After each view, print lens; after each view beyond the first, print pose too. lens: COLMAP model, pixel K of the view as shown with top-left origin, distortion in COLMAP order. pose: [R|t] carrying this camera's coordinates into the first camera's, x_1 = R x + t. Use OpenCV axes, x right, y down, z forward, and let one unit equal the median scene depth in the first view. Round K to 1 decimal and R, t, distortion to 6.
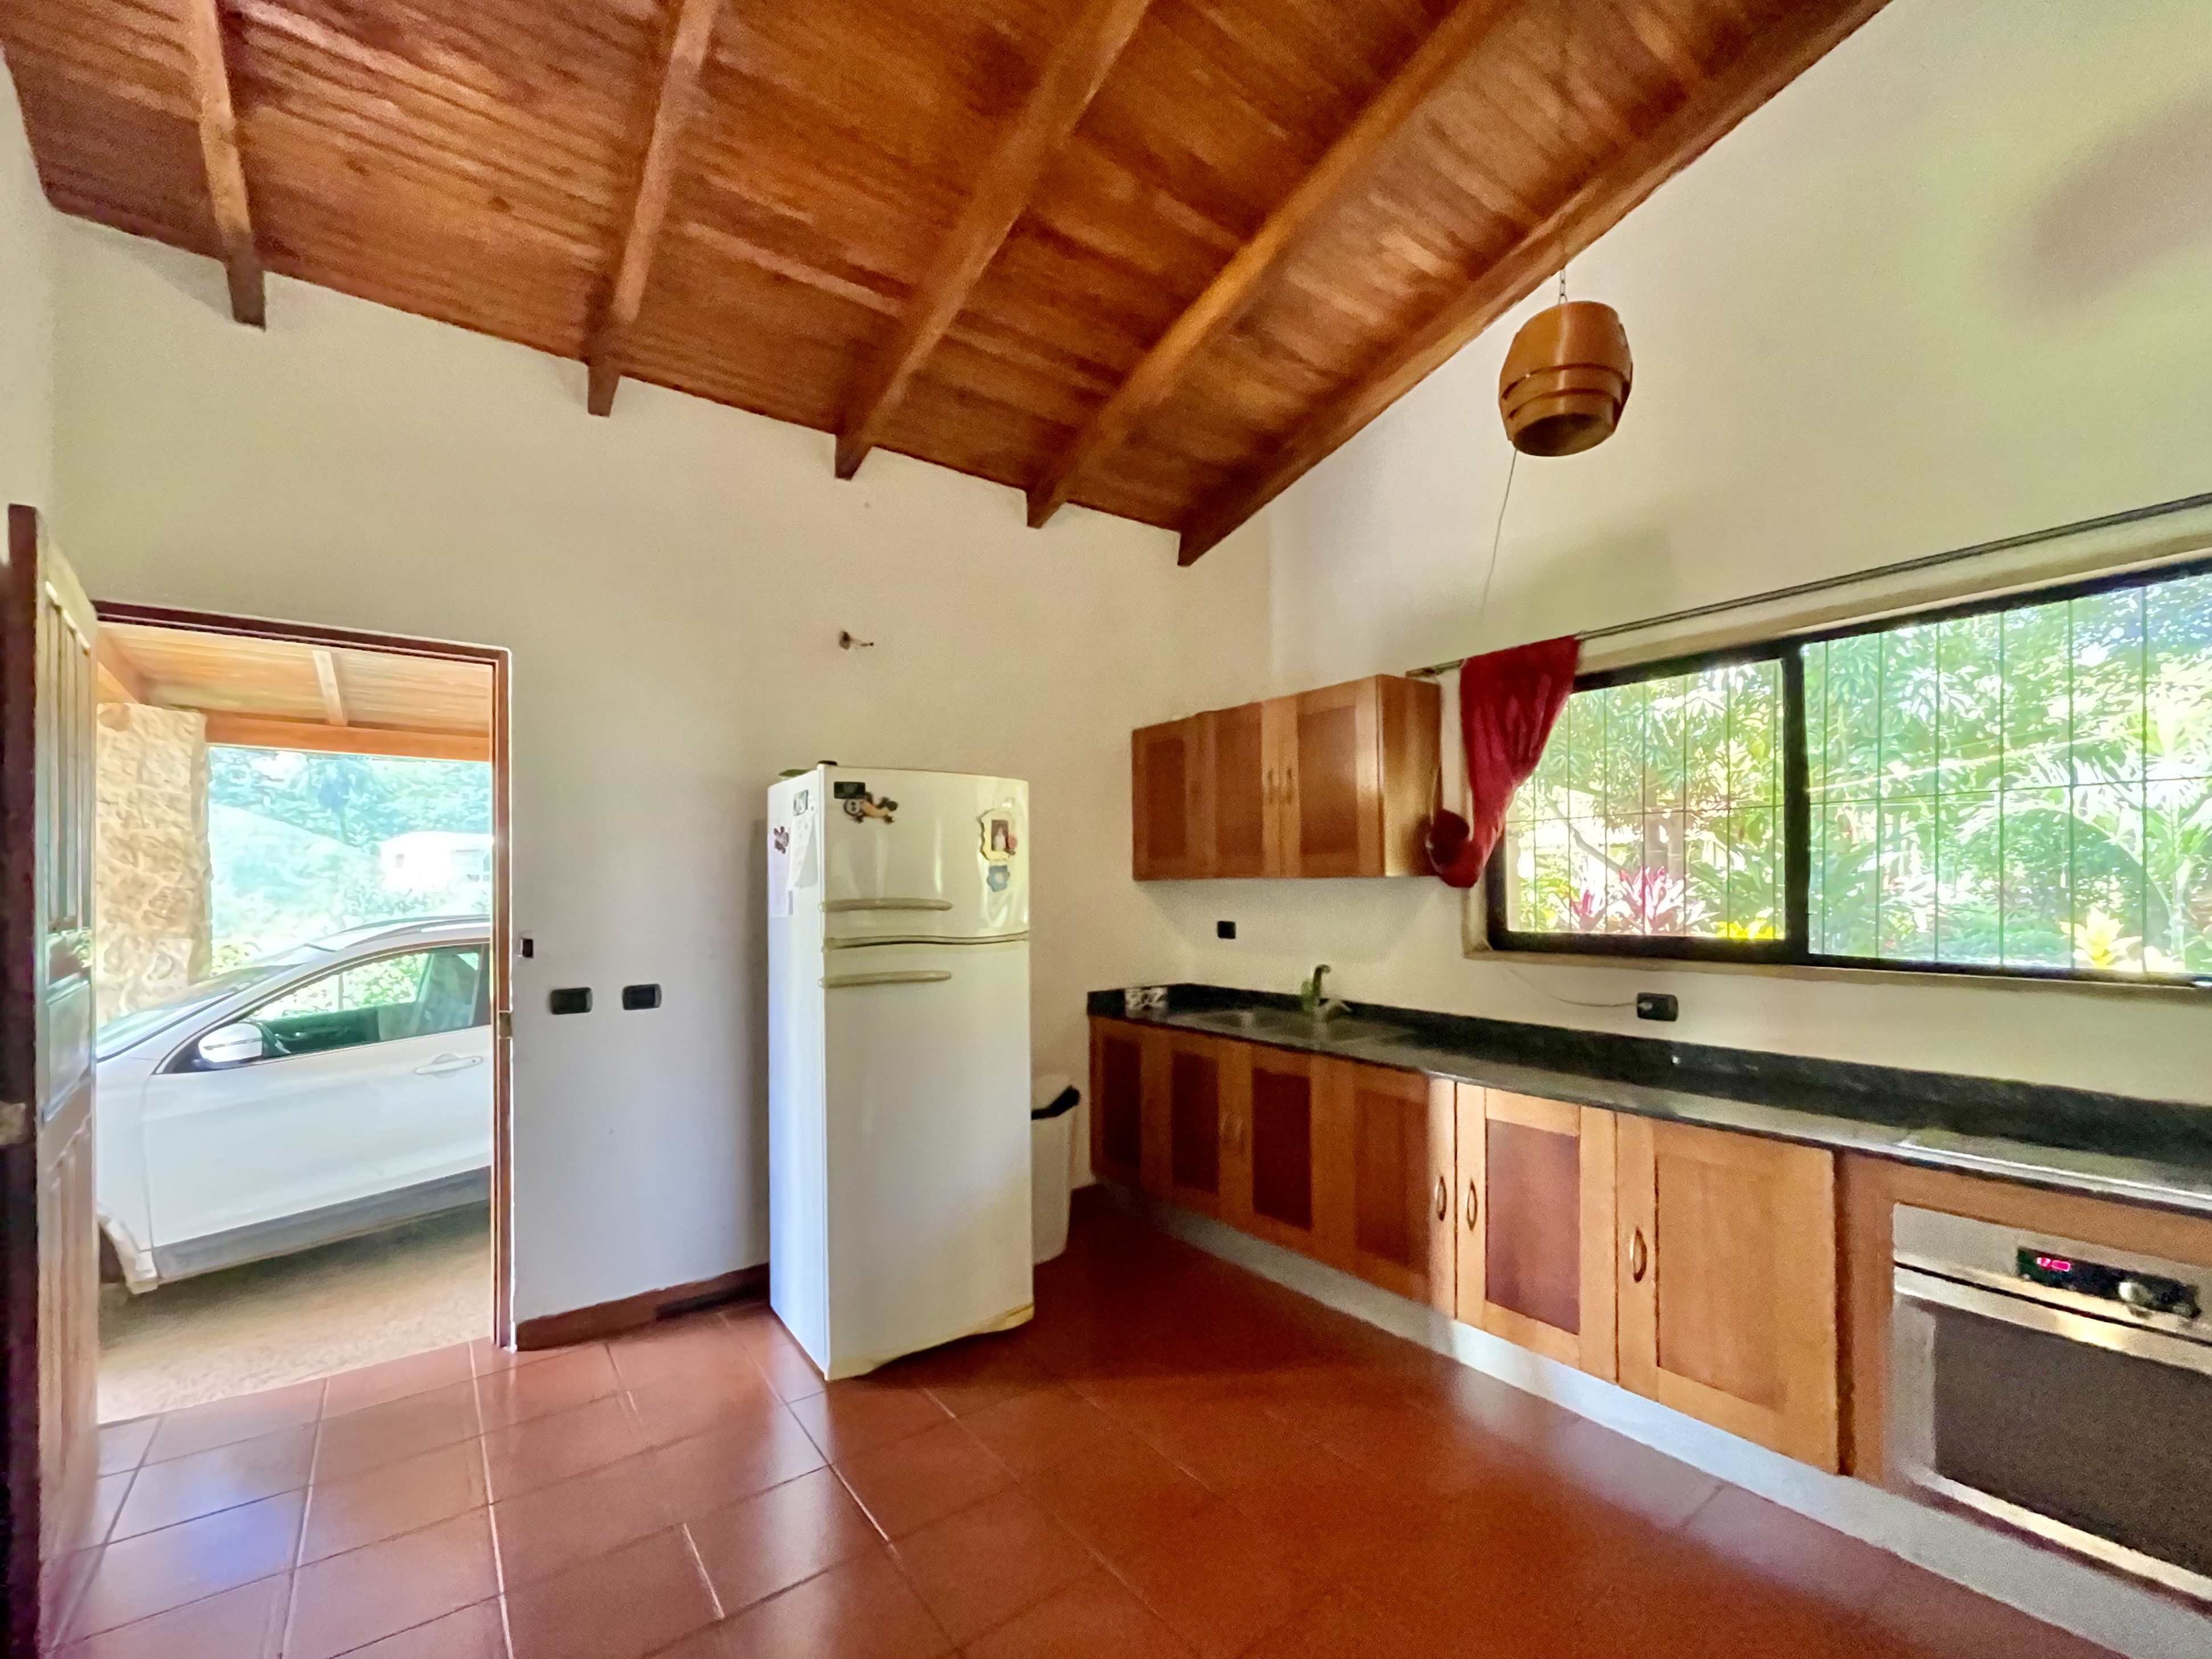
lens RADIAL K [[936.9, 0, 1102.9], [0, 936.9, 896.4], [0, 0, 1]] dist [-0.007155, 0.002911]
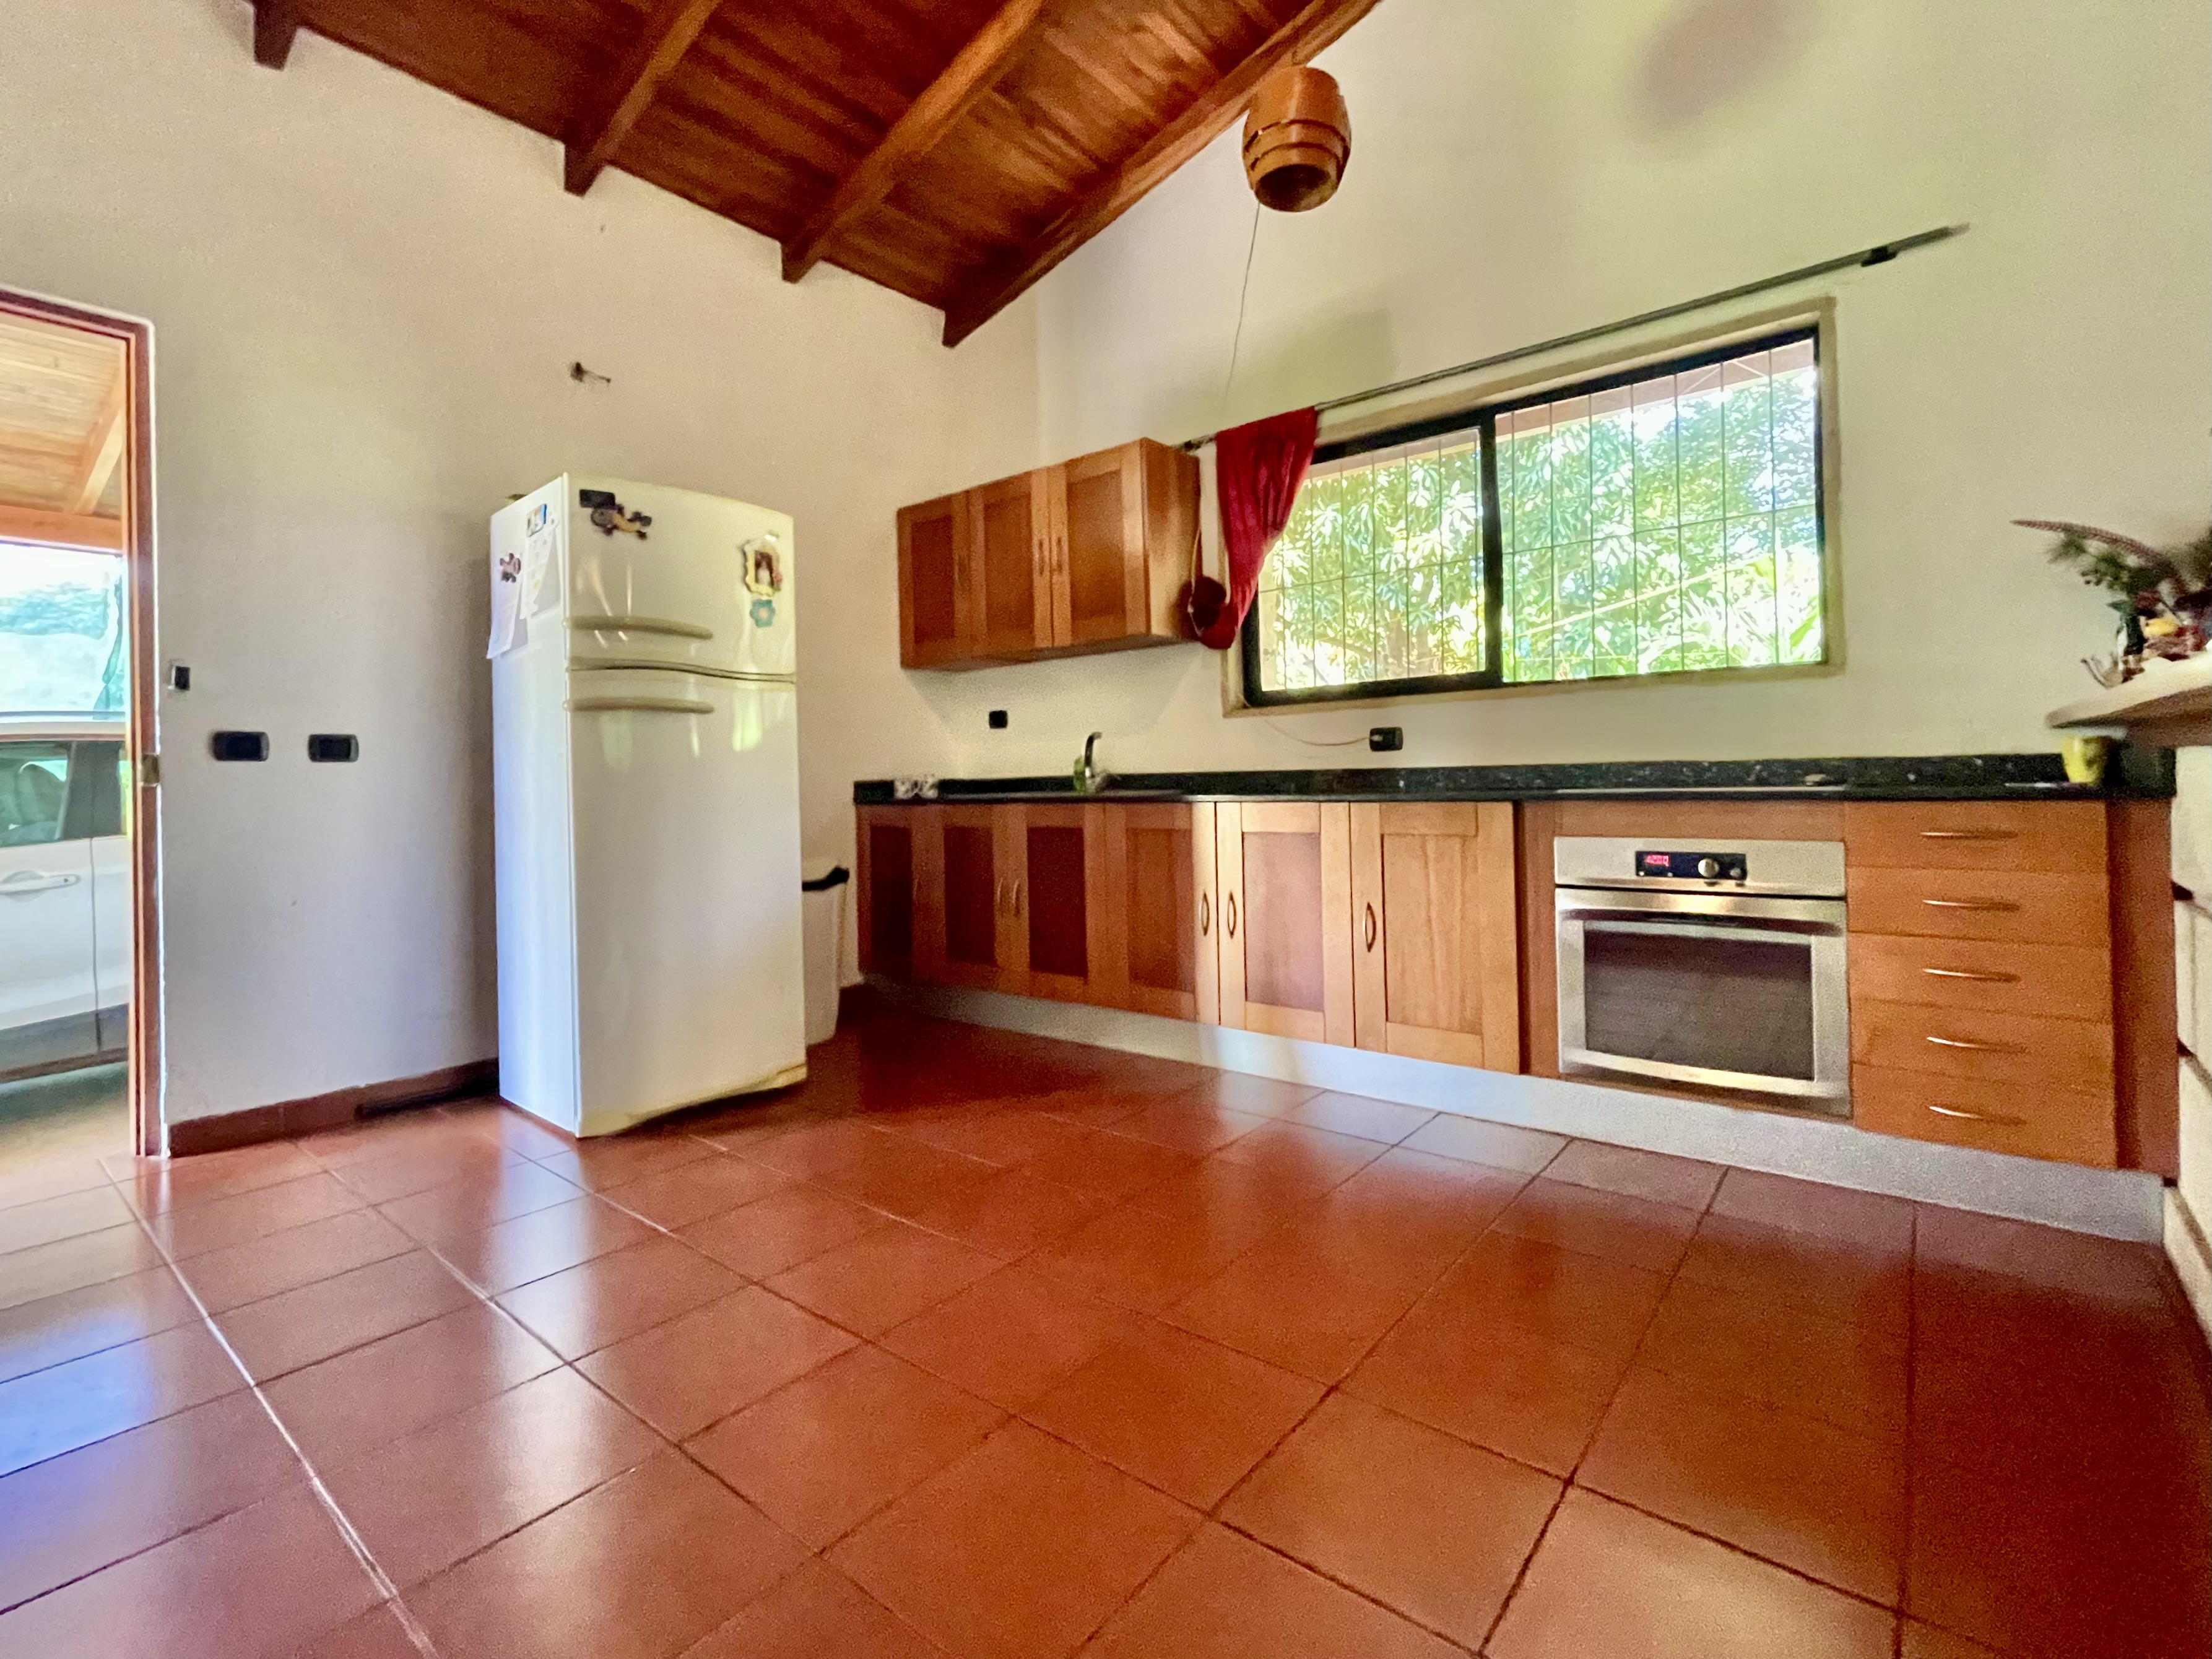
lens RADIAL K [[1021.6, 0, 1104.2], [0, 1021.6, 798.0], [0, 0, 1]] dist [-0.011721, 0.008735]
pose [[0.970941, -0.013663, 0.238929, -0.022159], [0.014583, 0.999891, -0.002086, 0.161174], [-0.238875, 0.005510, 0.971035, -0.087504]]
